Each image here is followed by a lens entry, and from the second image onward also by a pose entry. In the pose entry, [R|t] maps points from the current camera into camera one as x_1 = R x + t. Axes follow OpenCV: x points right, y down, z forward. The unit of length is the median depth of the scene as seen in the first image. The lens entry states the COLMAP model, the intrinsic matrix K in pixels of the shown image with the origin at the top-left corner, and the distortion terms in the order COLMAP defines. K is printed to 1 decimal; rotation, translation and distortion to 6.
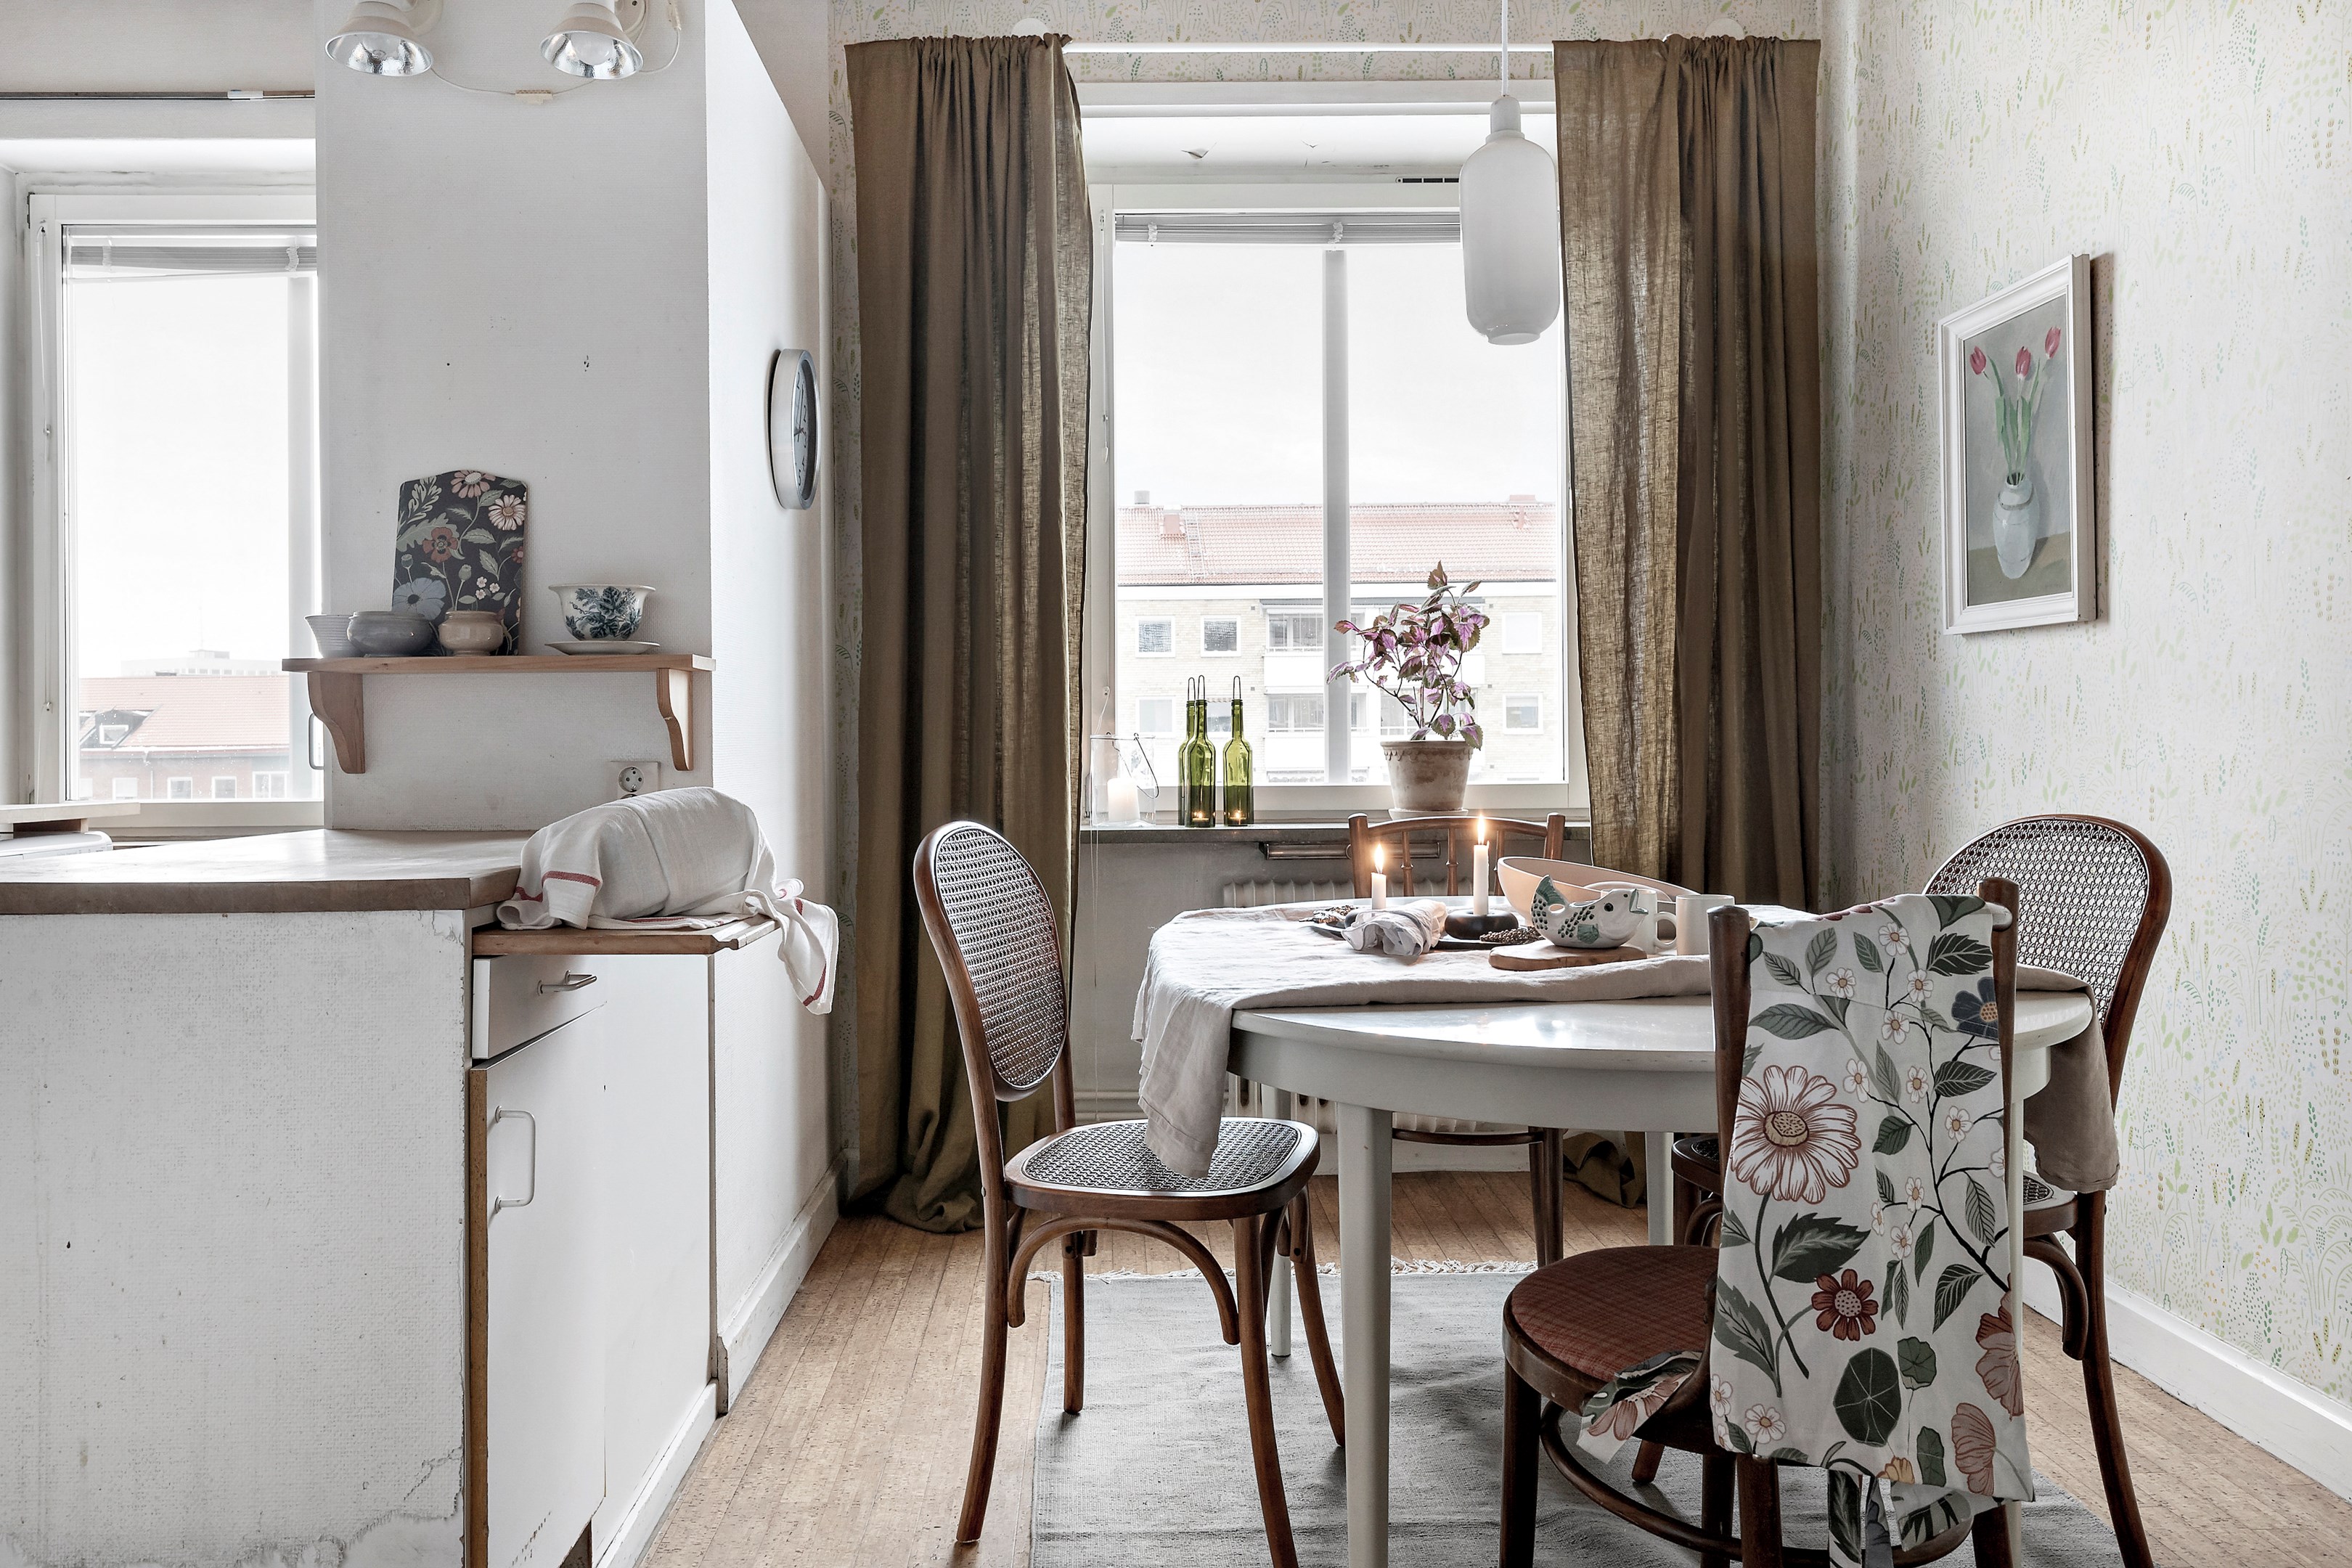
lens RADIAL K [[1683.2, 0, 1170.5], [0, 1683.2, 744.1], [0, 0, 1]] dist [0.006436, 0.003806]
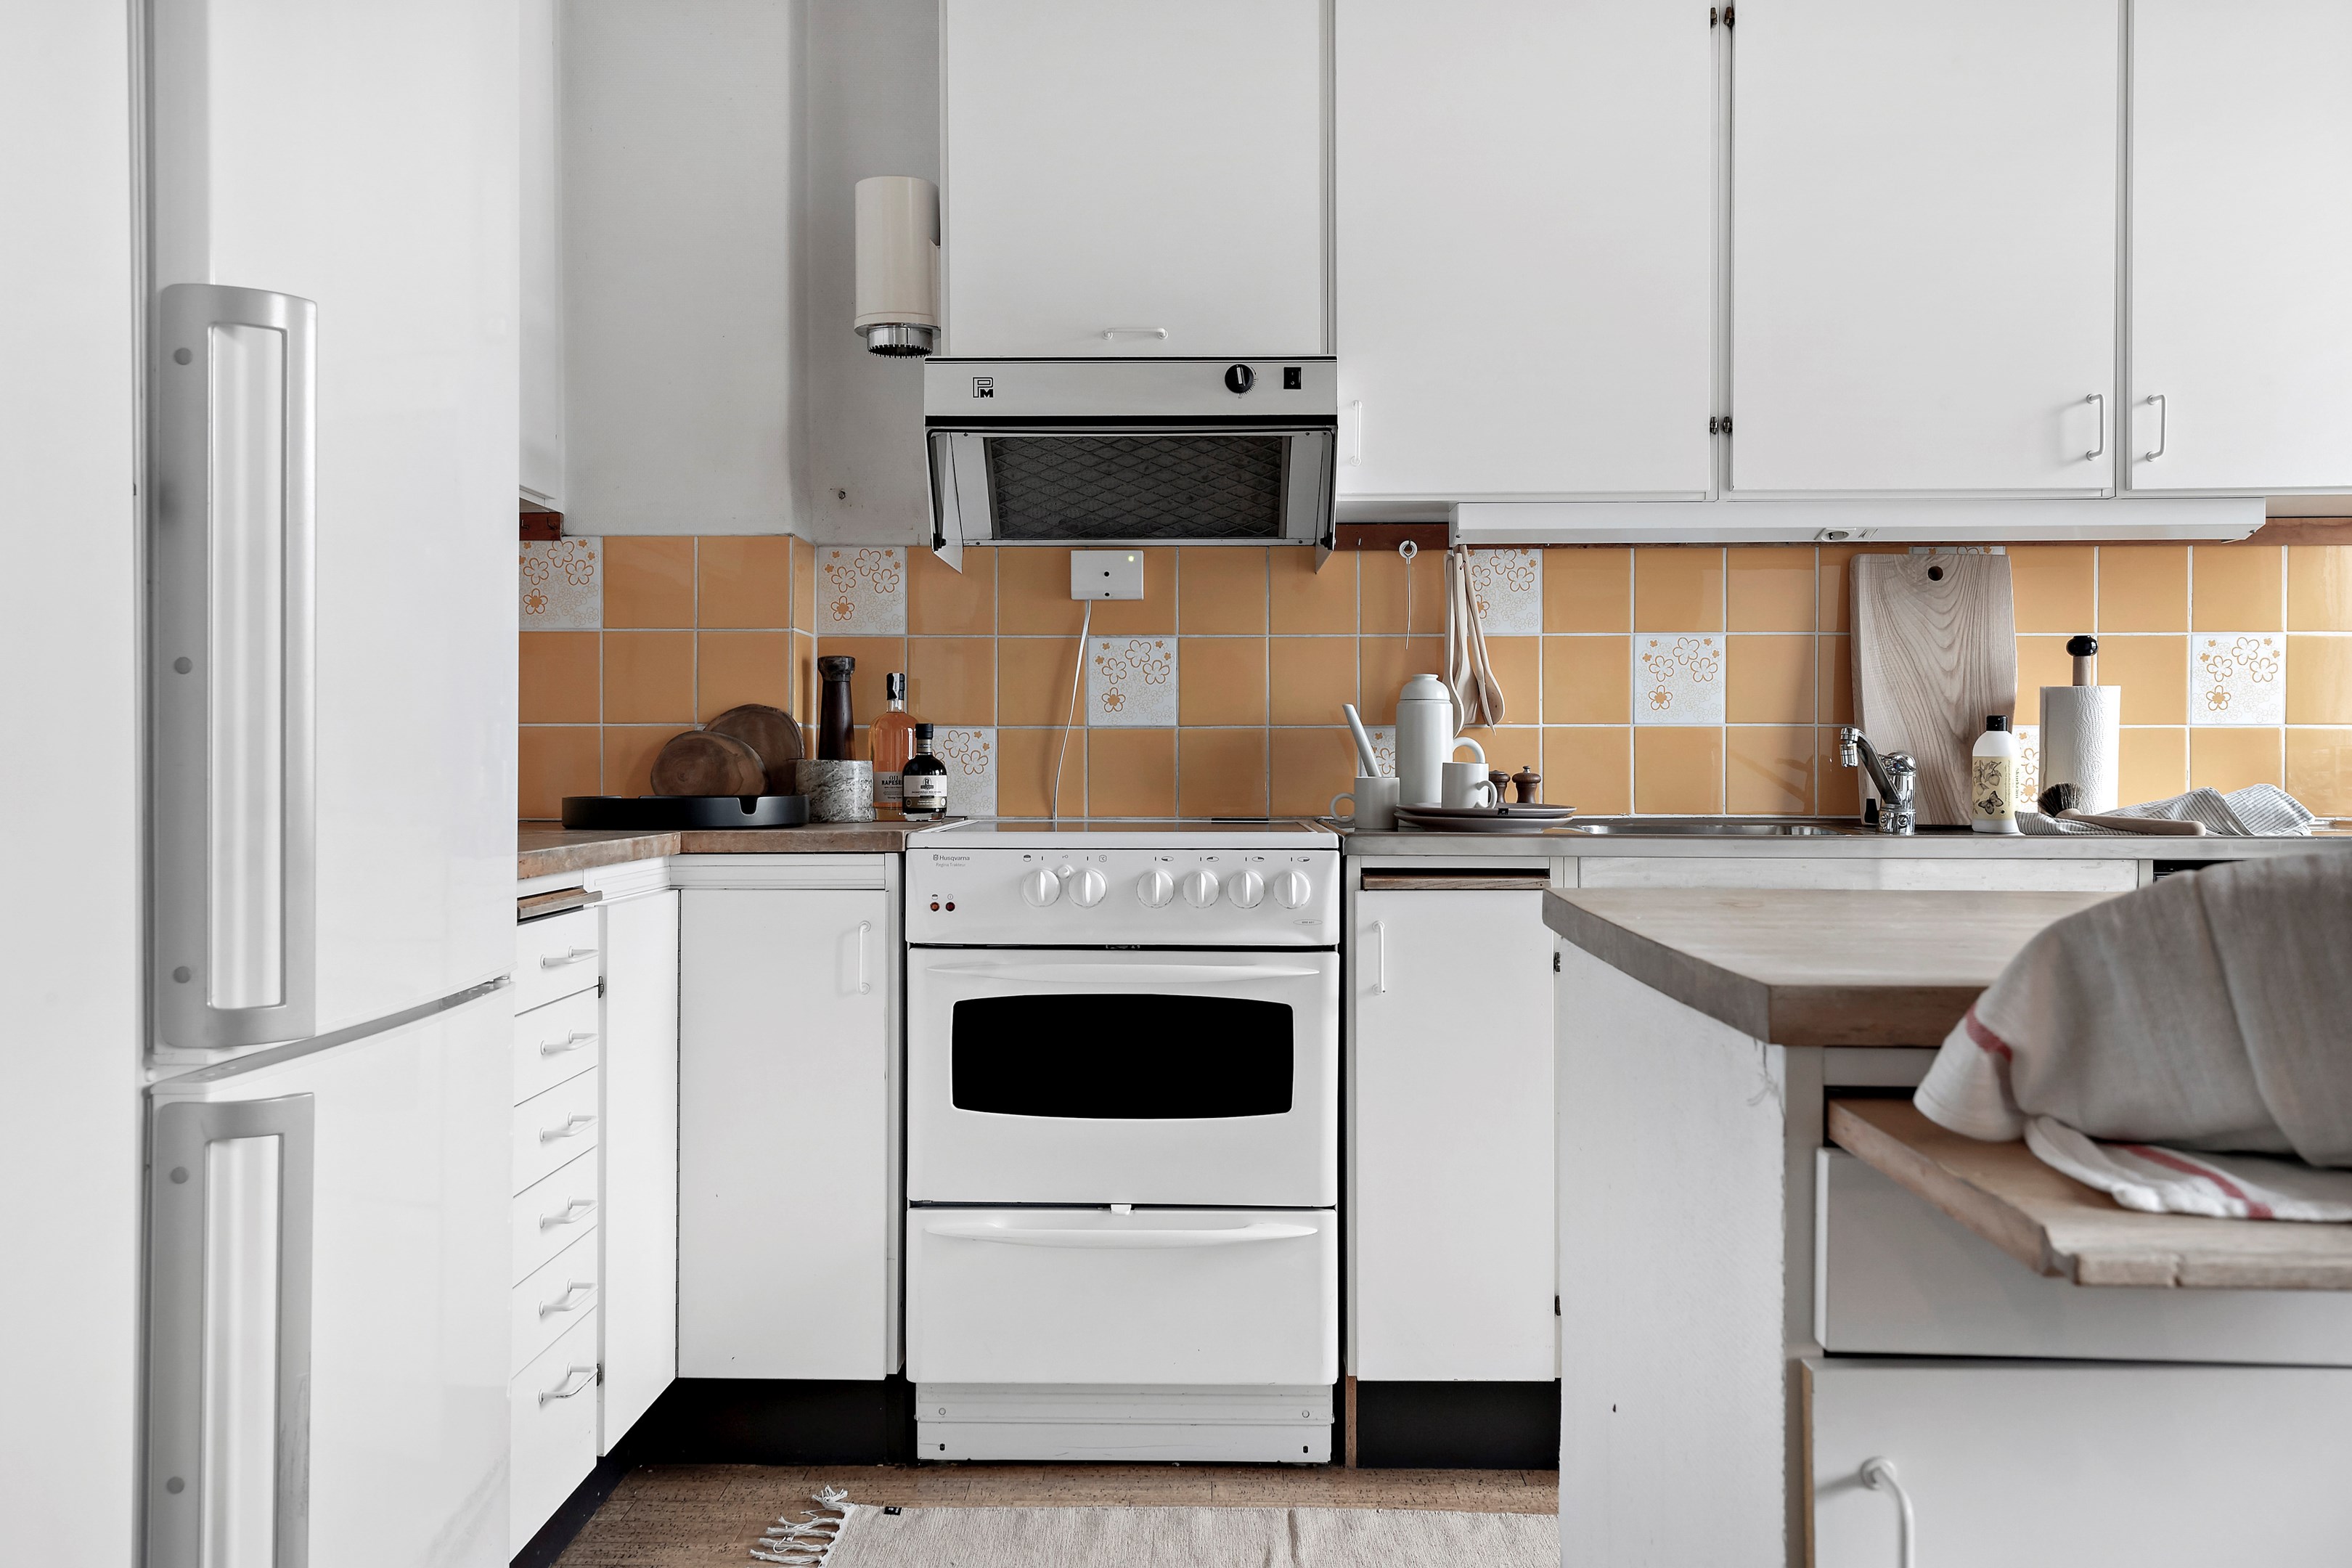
lens RADIAL K [[1814.0, 0, 1171.2], [0, 1814.0, 763.1], [0, 0, 1]] dist [0.004401, 0.000700]
pose [[-0.046223, 0.009044, -0.998890, 0.087161], [0.001515, 0.999959, 0.008983, 0.004537], [0.998930, -0.001098, -0.046235, 0.529972]]
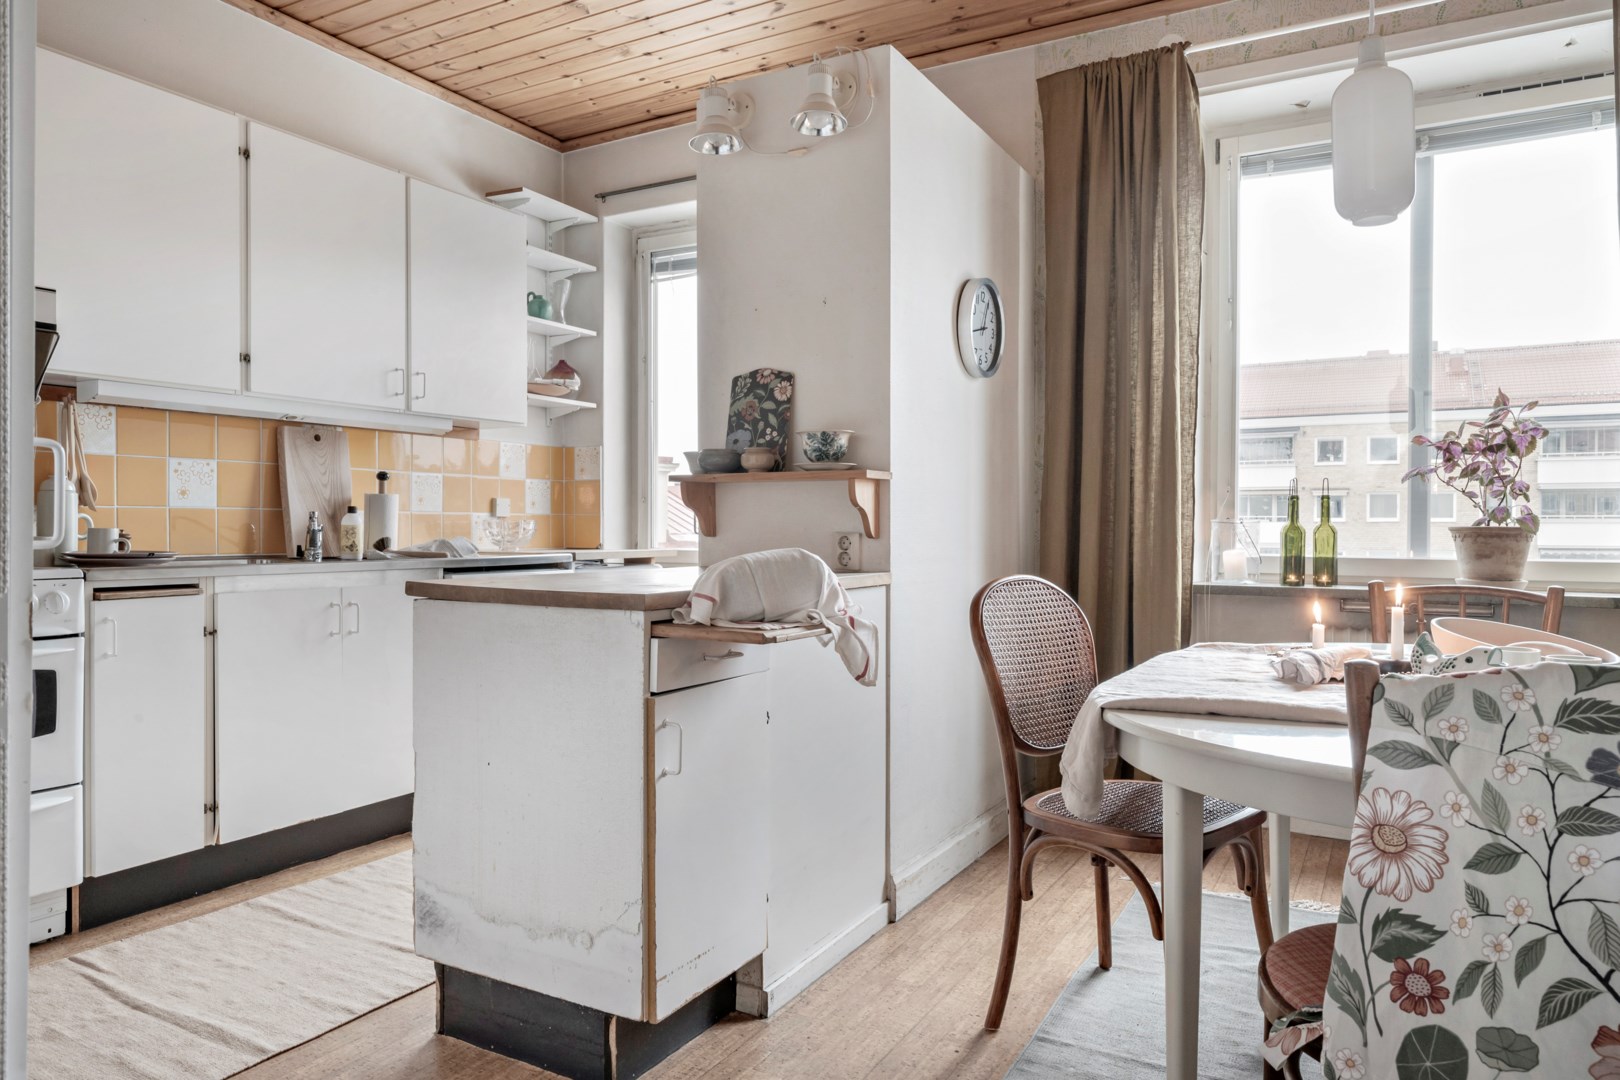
lens RADIAL K [[1062.2, 0, 810.0], [0, 1062.2, 540.0], [0, 0, 1]] dist [-0.000887, 0.000294]
pose [[0.863553, 0.019140, -0.503895, 0.203871], [-0.011023, 0.999757, 0.019083, -0.002727], [0.504138, -0.010925, 0.863554, 0.052802]]
